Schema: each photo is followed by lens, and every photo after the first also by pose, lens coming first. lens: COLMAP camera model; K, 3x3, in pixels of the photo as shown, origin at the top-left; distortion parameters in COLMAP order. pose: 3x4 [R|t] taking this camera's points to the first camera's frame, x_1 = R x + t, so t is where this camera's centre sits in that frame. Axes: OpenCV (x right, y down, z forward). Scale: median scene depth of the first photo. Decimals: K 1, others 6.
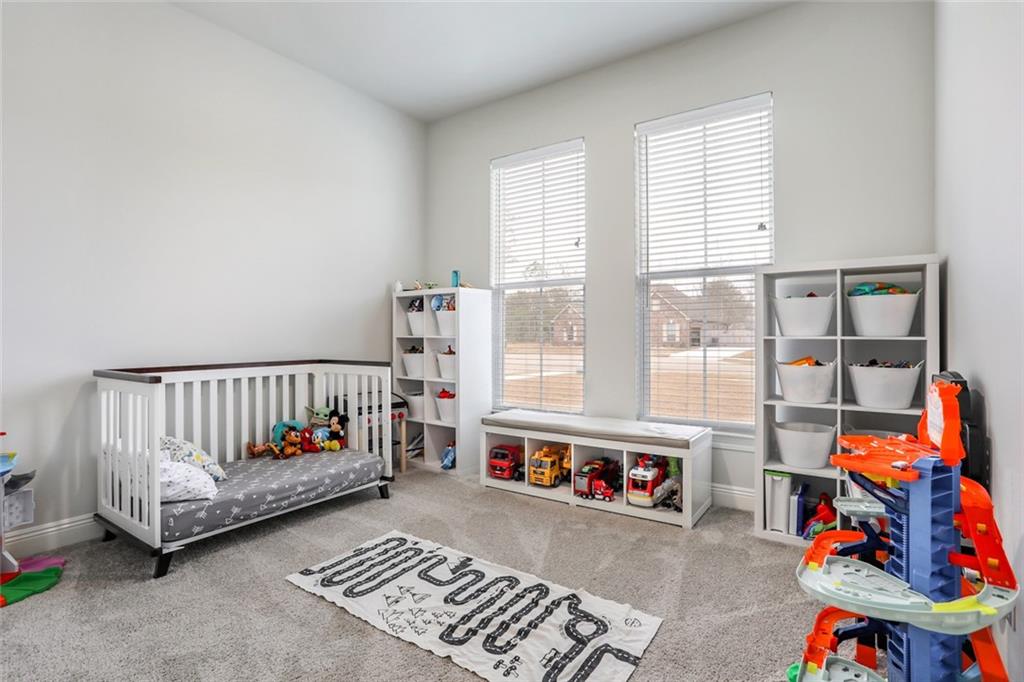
lens RADIAL K [[502.1, 0, 509.3], [0, 502.1, 338.7], [0, 0, 1]] dist [-0.002034, 0.003070]
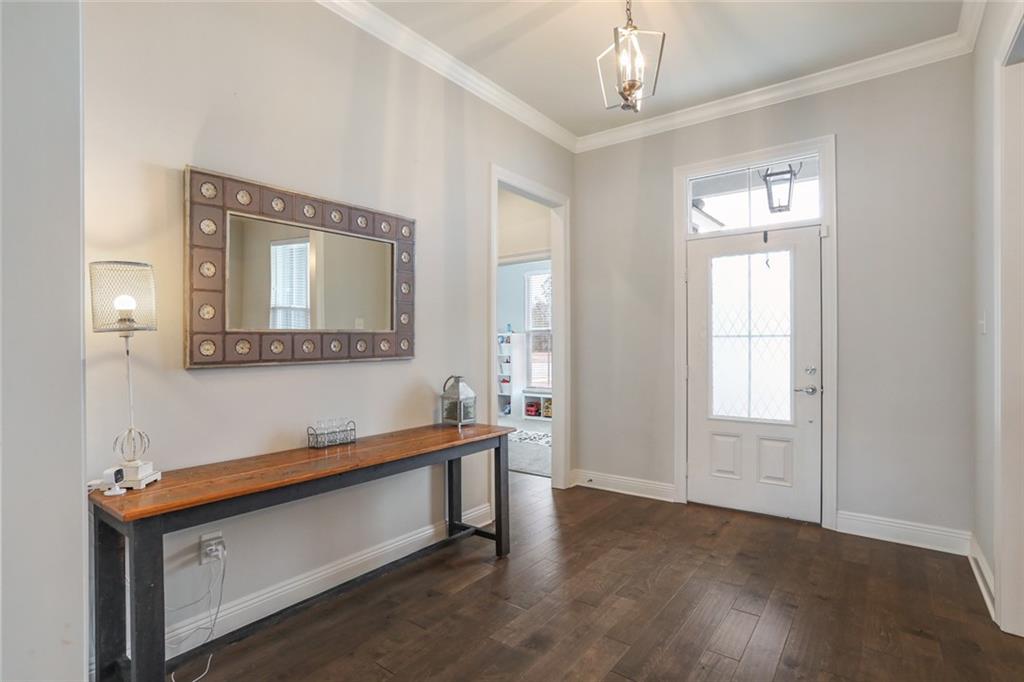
lens RADIAL K [[502.1, 0, 513.0], [0, 502.1, 344.2], [0, 0, 1]] dist [-0.002034, 0.003070]
pose [[0.998772, -0.012814, -0.047853, 0.014297], [0.012614, 0.999910, -0.004478, -0.041395], [0.047906, 0.003869, 0.998844, -1.232946]]
